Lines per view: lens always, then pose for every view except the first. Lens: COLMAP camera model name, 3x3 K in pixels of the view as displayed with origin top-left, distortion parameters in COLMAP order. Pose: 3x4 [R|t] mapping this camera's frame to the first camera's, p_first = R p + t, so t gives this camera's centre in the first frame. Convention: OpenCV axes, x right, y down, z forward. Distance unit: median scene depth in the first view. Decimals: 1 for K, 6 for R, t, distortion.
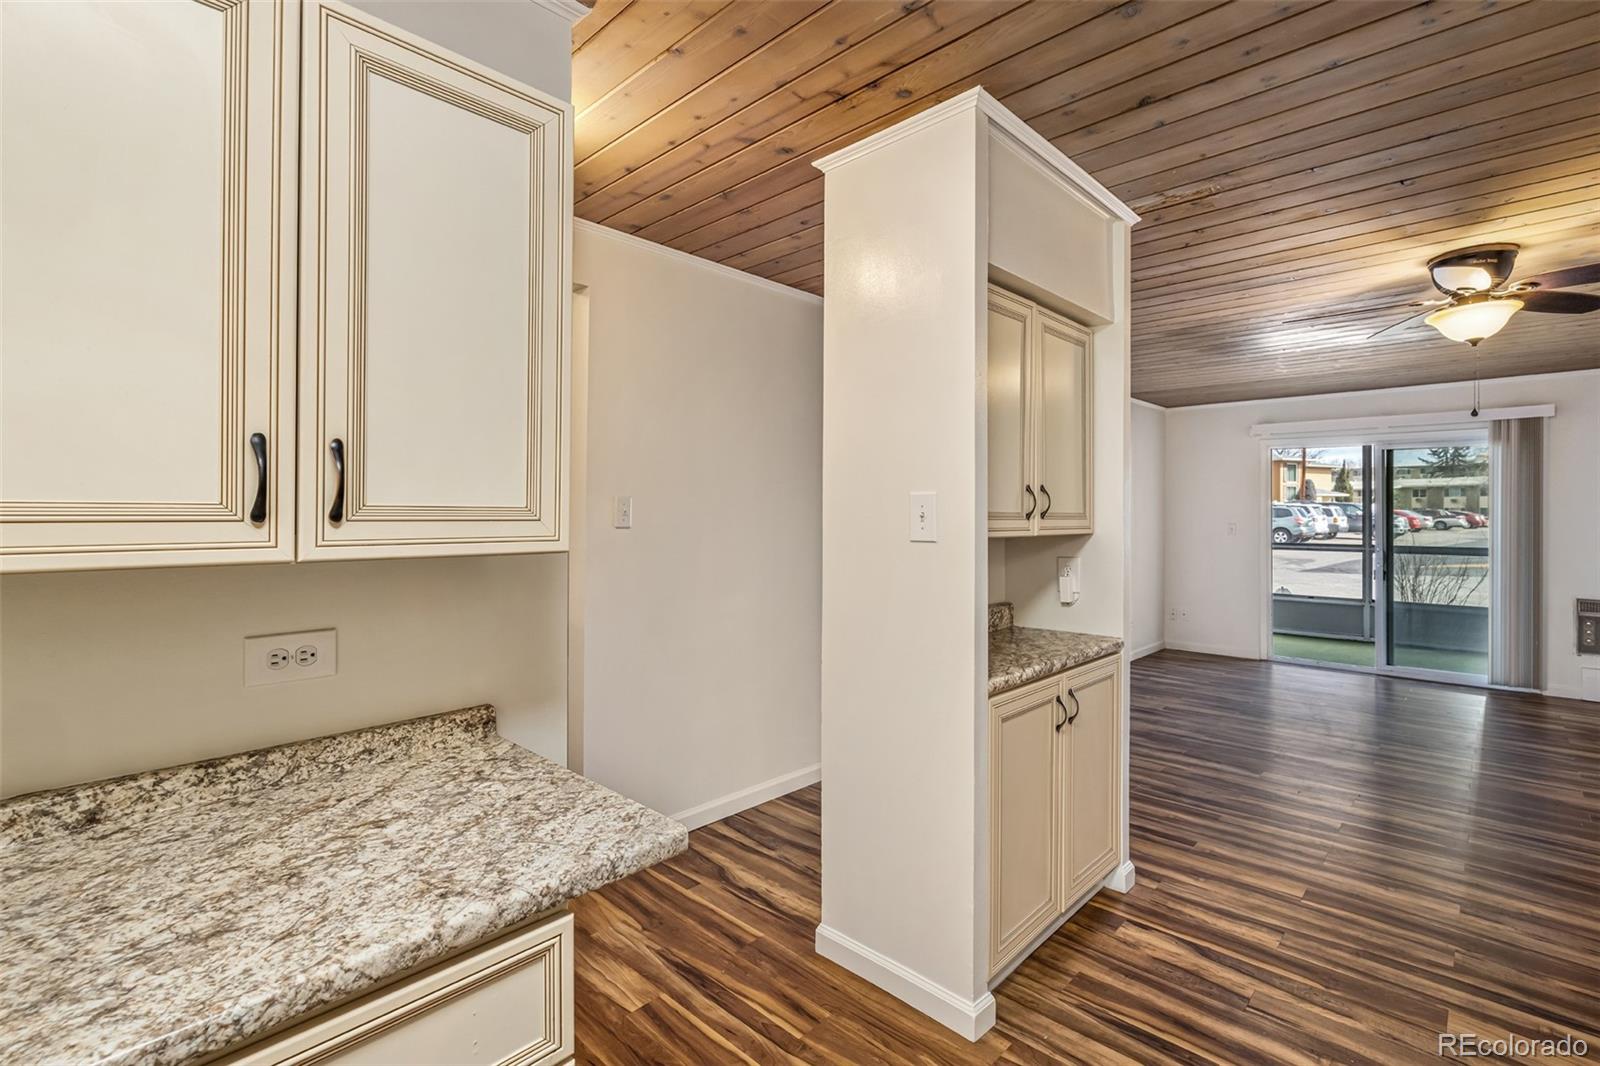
lens RADIAL K [[720.9, 0, 841.5], [0, 720.9, 511.3], [0, 0, 1]] dist [0.000391, 0.000048]
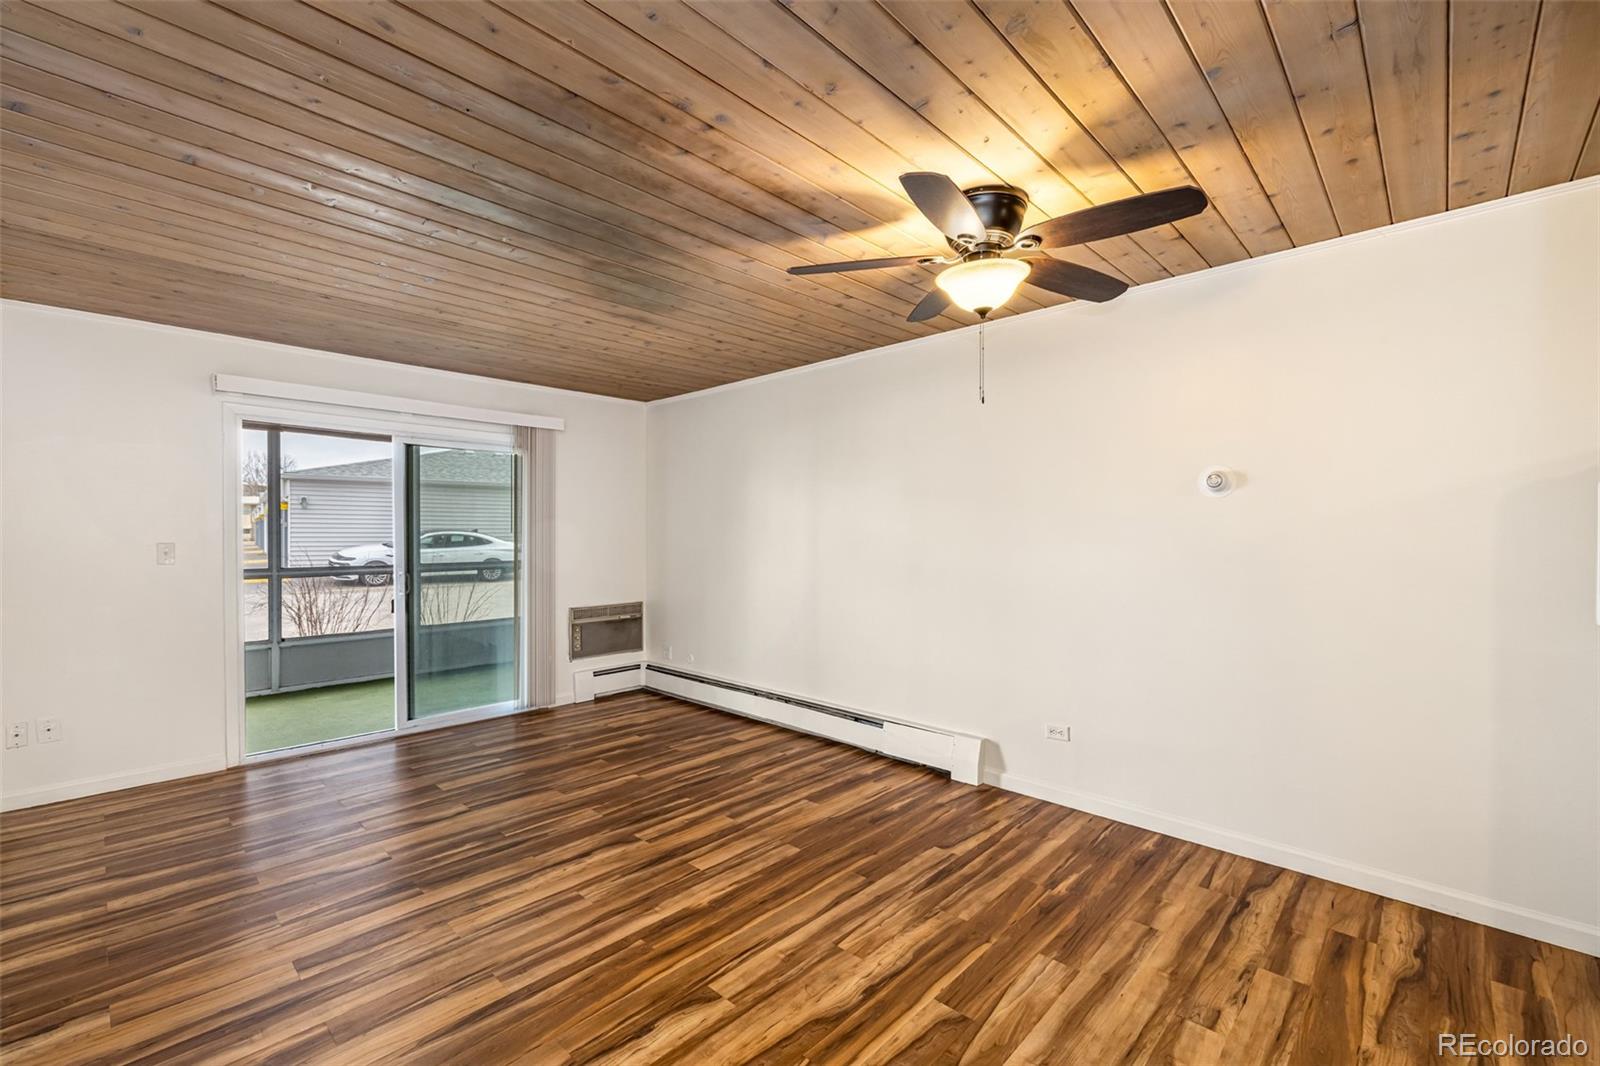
lens RADIAL K [[676.1, 0, 781.2], [0, 676.1, 536.9], [0, 0, 1]] dist [-0.002029, -0.000400]
pose [[0.042012, -0.007619, 0.999088, 0.216437], [-0.003691, 0.999963, 0.007781, 0.037659], [-0.999110, -0.004015, 0.041982, 2.717659]]
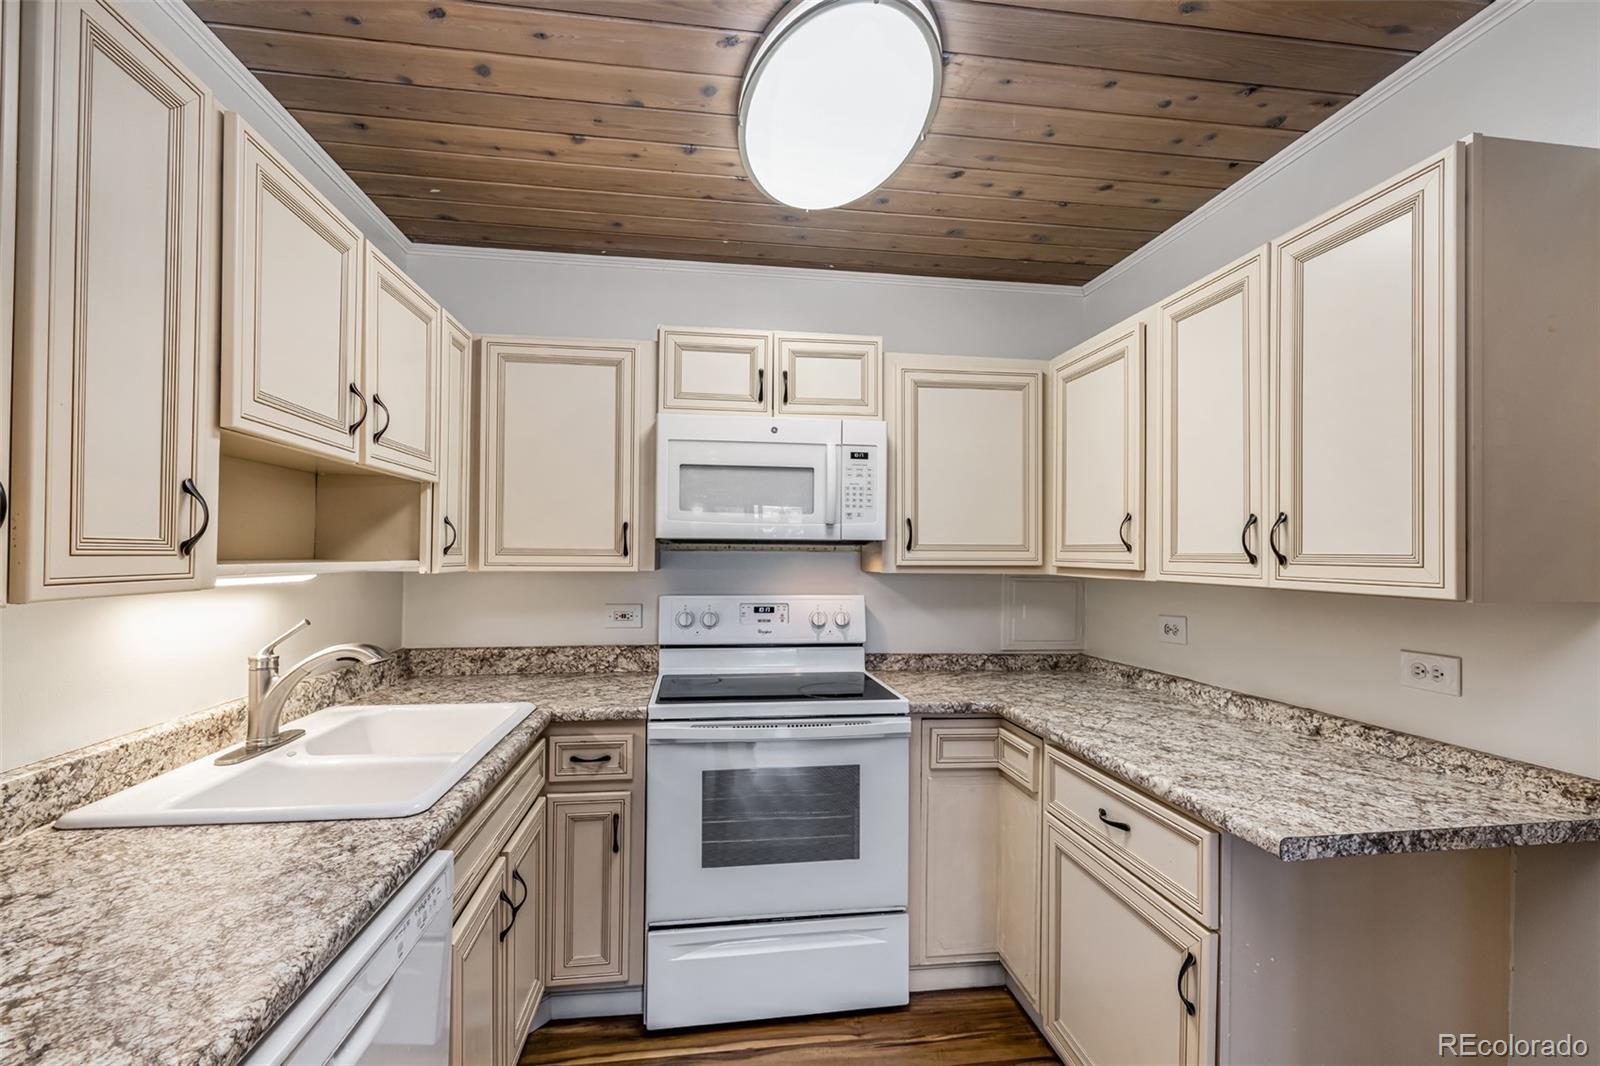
lens RADIAL K [[692.4, 0, 795.2], [0, 692.4, 549.1], [0, 0, 1]] dist [-0.001035, -0.000249]
pose [[-0.645208, -0.014765, -0.763864, 0.848249], [-0.009287, 0.999891, -0.011482, 0.005917], [0.763951, -0.000314, -0.645275, 0.859918]]
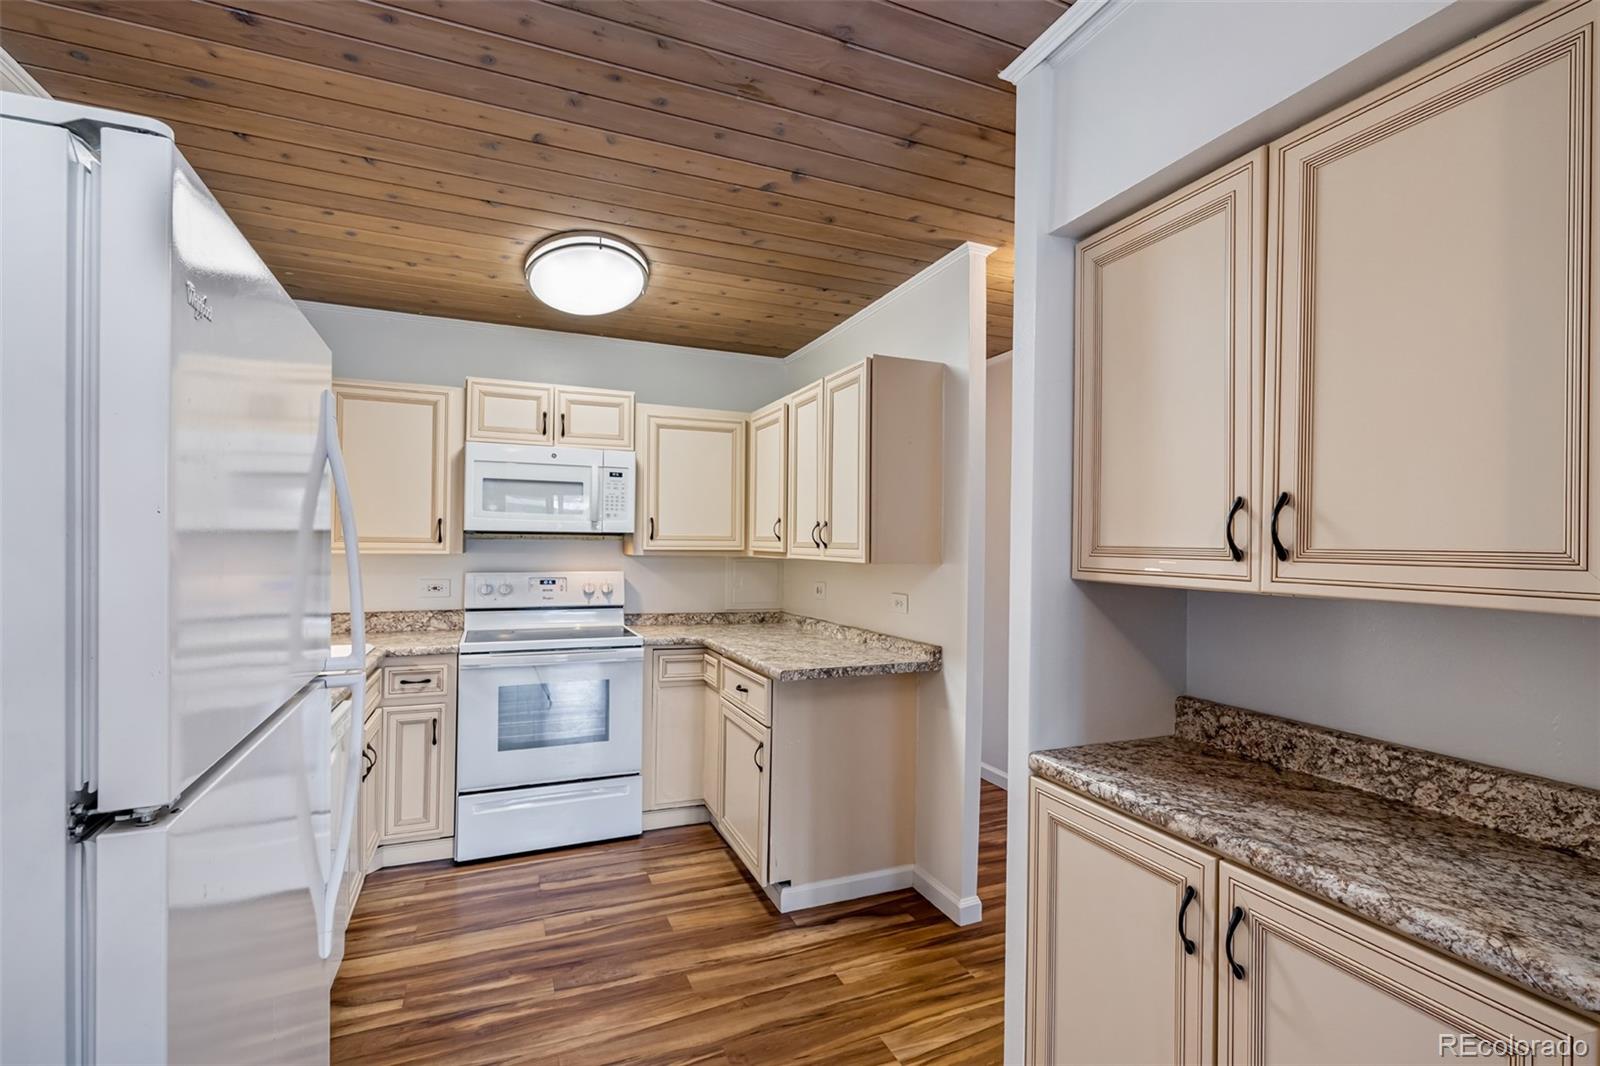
lens RADIAL K [[728.0, 0, 814.2], [0, 728.0, 537.7], [0, 0, 1]] dist [-0.000846, -0.000080]
pose [[-0.414395, -0.018194, -0.909915, 1.557577], [-0.011410, 0.999825, -0.014796, 0.012316], [0.910025, 0.004251, -0.414531, 1.646328]]
